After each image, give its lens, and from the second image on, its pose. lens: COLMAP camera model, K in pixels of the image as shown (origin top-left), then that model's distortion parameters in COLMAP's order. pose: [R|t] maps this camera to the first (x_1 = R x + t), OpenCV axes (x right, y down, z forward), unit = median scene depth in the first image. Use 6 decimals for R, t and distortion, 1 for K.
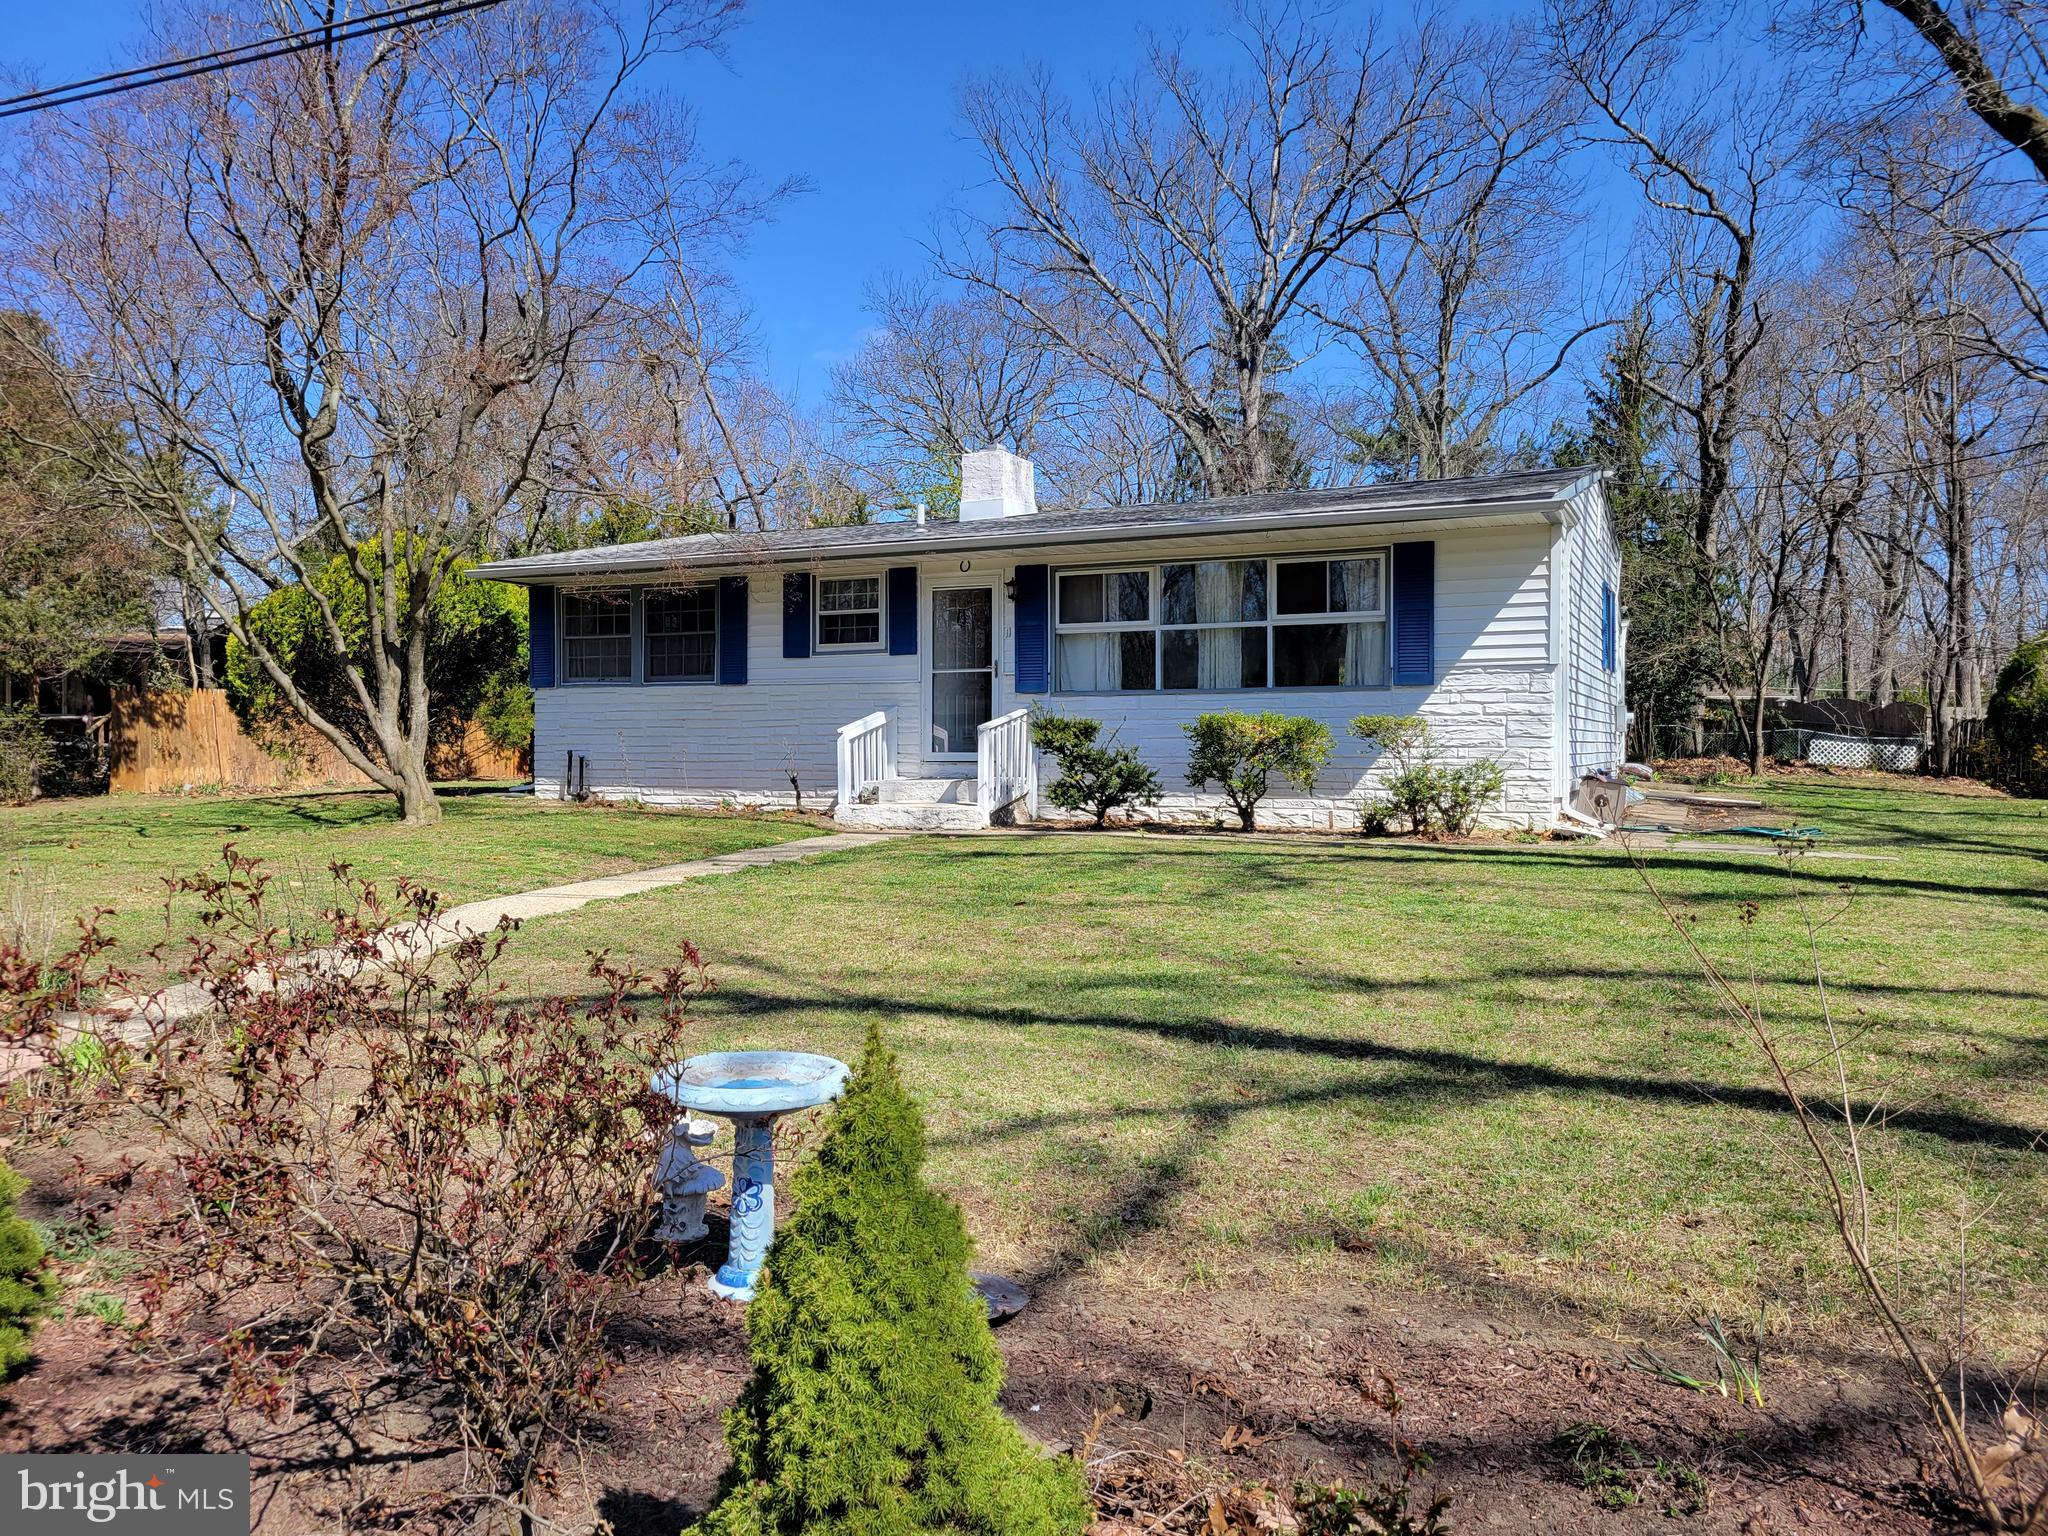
lens RADIAL K [[1515.5, 0, 969.7], [0, 1515.5, 767.4], [0, 0, 1]] dist [0.075934, -0.100977]
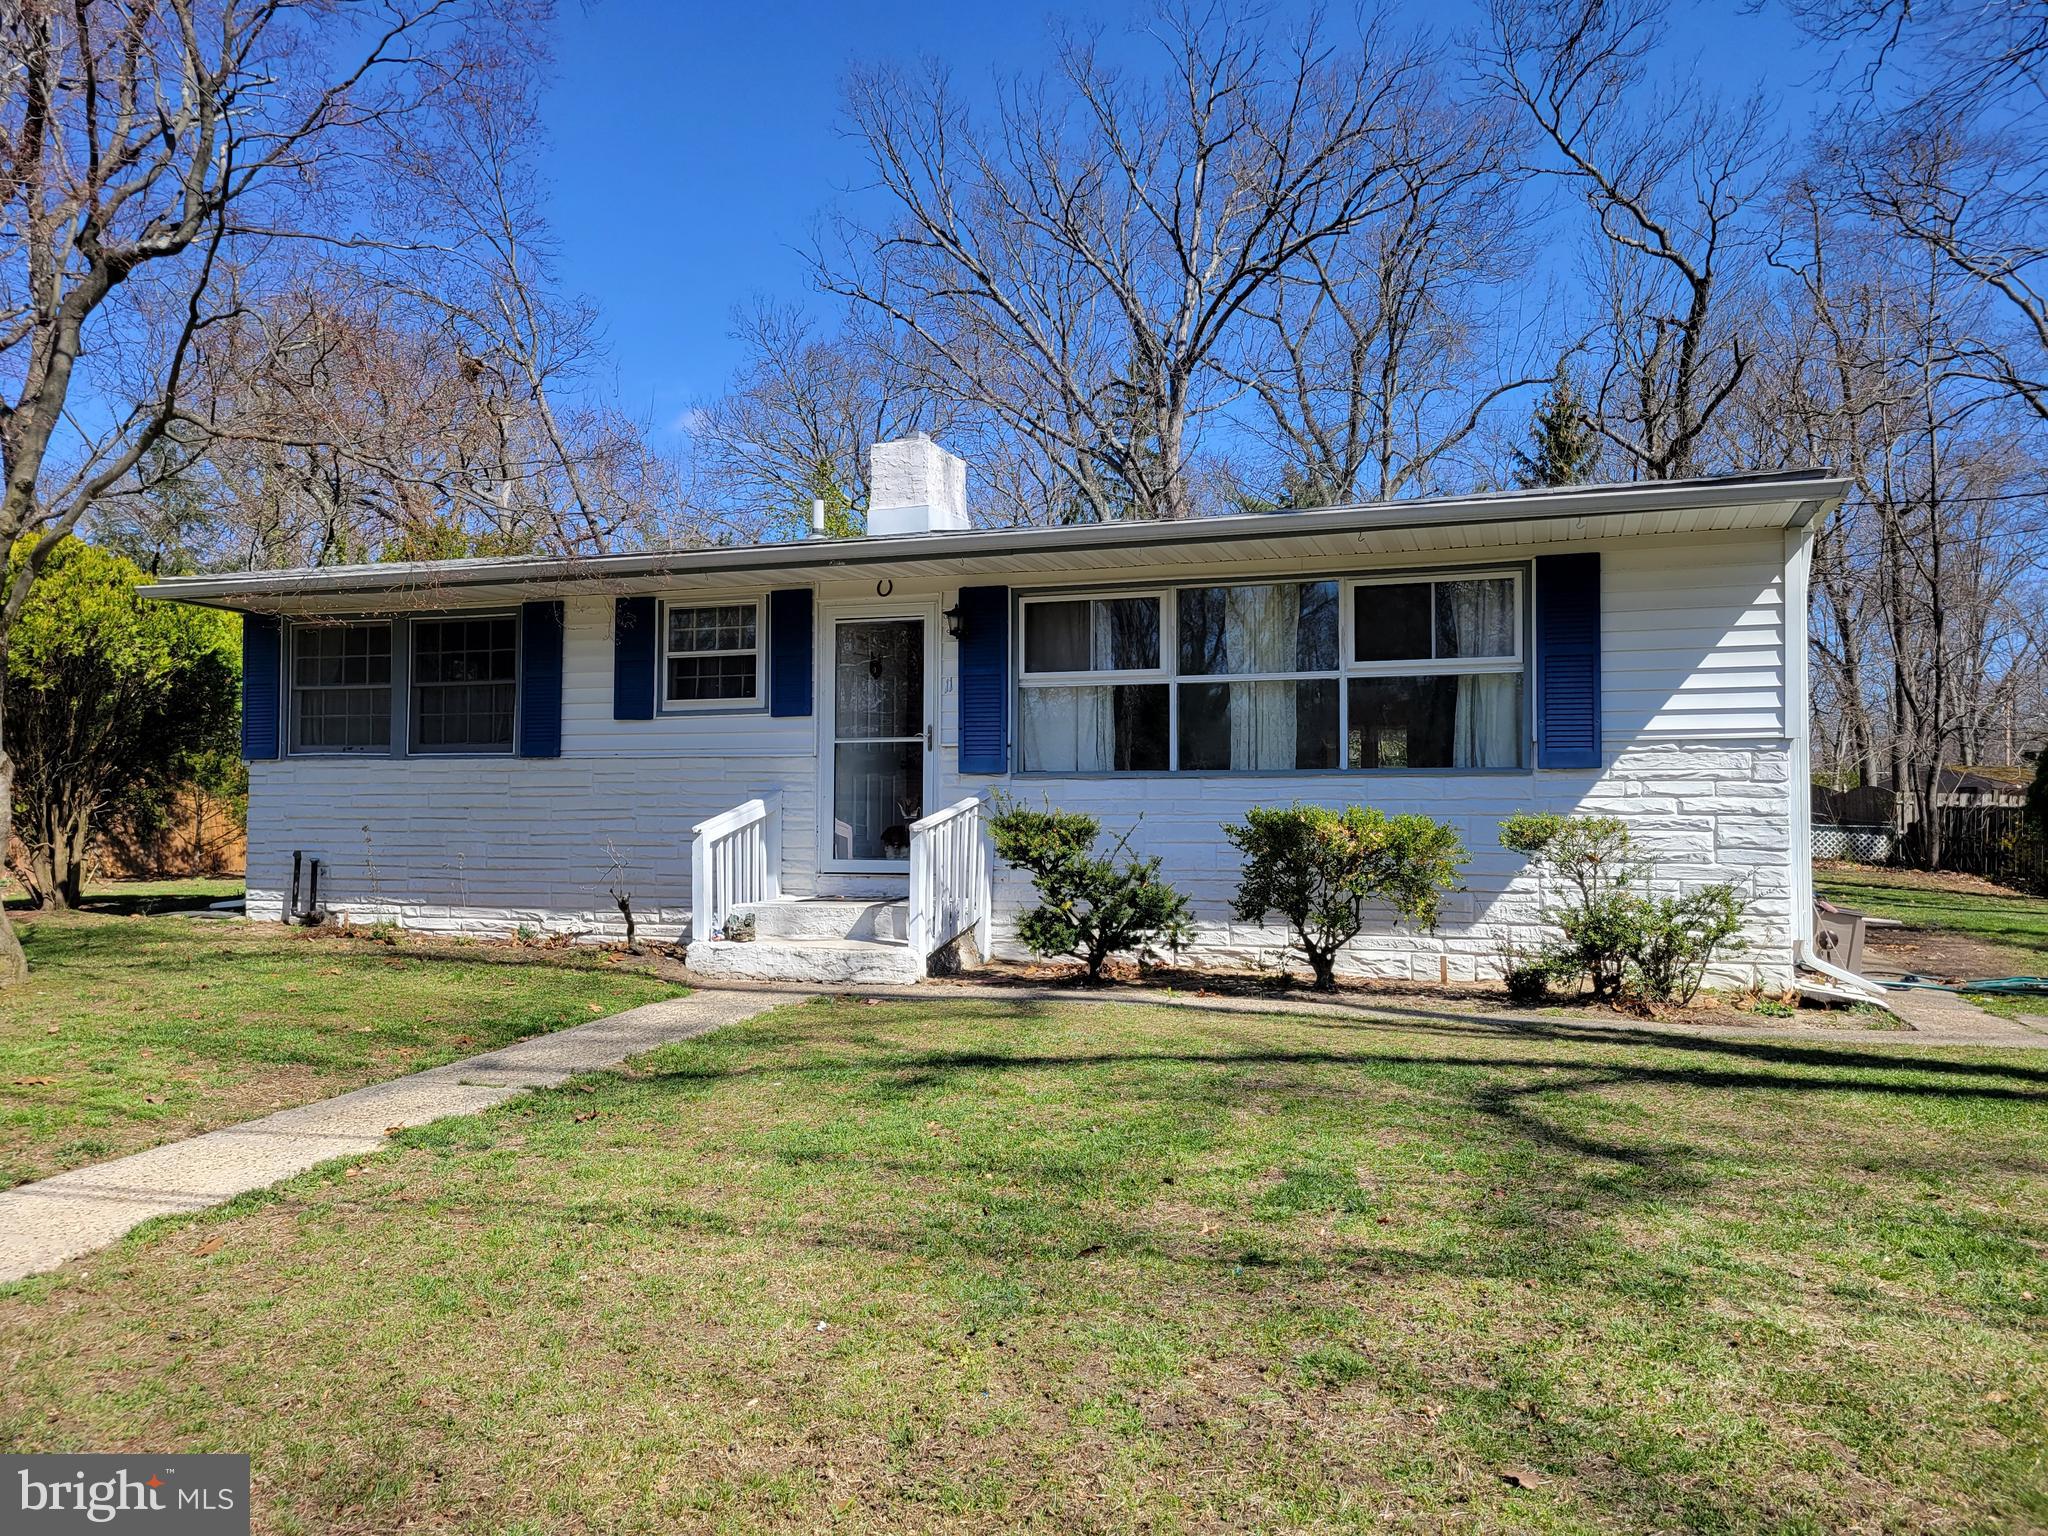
lens RADIAL K [[1515.5, 0, 969.7], [0, 1515.5, 767.4], [0, 0, 1]] dist [0.075934, -0.100977]
pose [[0.995857, 0.007621, 0.090610, -0.026691], [-0.003256, 0.998831, -0.048222, -0.019087], [-0.090872, 0.047727, 0.994718, 0.324649]]
